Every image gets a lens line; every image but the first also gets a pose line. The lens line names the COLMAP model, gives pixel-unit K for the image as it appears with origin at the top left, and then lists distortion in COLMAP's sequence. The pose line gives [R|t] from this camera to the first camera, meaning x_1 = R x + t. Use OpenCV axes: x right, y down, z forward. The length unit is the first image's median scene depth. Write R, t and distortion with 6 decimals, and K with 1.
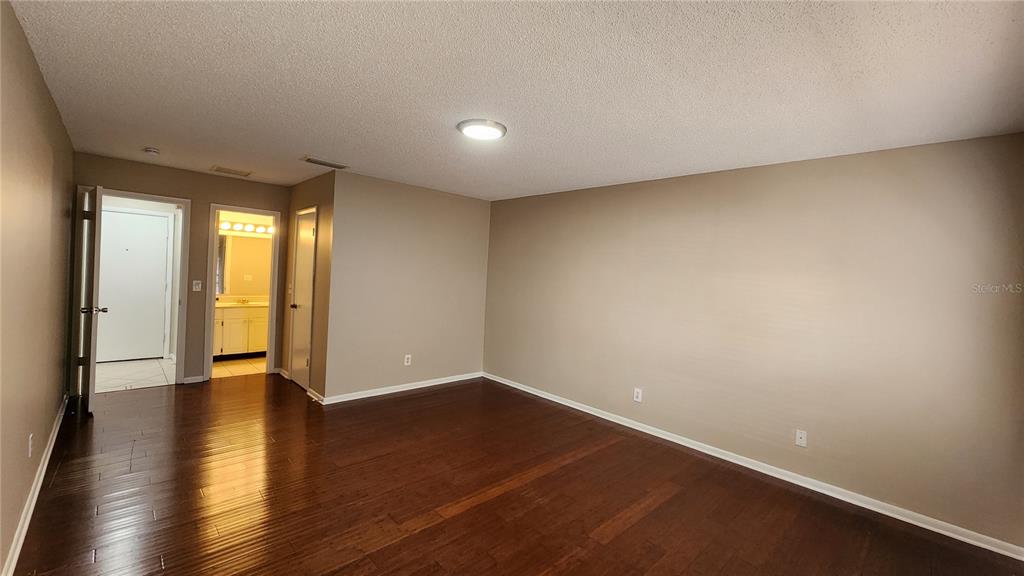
lens RADIAL K [[414.6, 0, 517.8], [0, 414.6, 285.2], [0, 0, 1]] dist [0.003150, -0.001351]
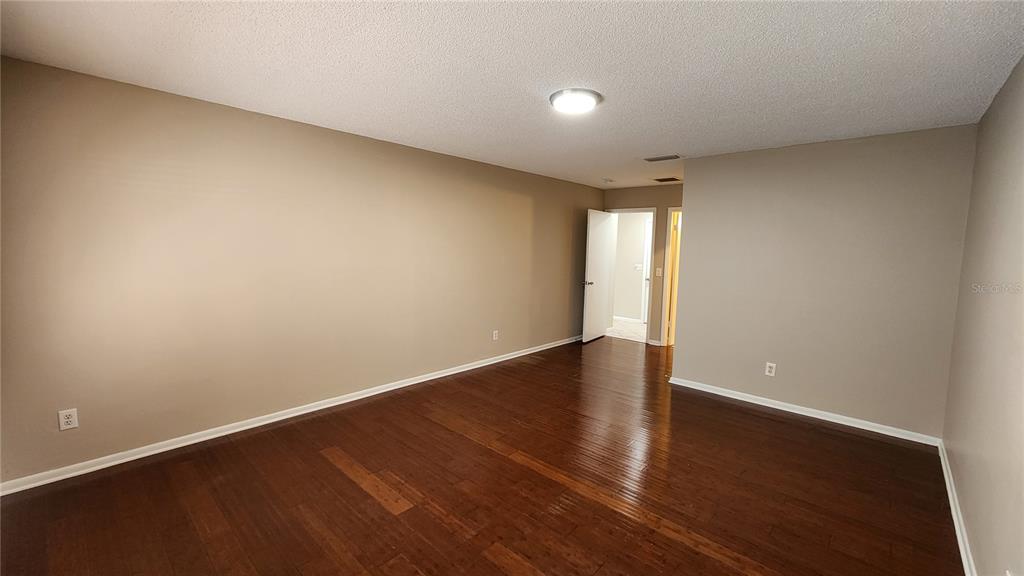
lens RADIAL K [[414.6, 0, 517.4], [0, 414.6, 287.4], [0, 0, 1]] dist [0.003150, -0.001351]
pose [[0.057567, 0.045797, -0.997291, 0.641367], [-0.048759, 0.997884, 0.043010, 0.018335], [0.997150, 0.046151, 0.059679, 0.607603]]
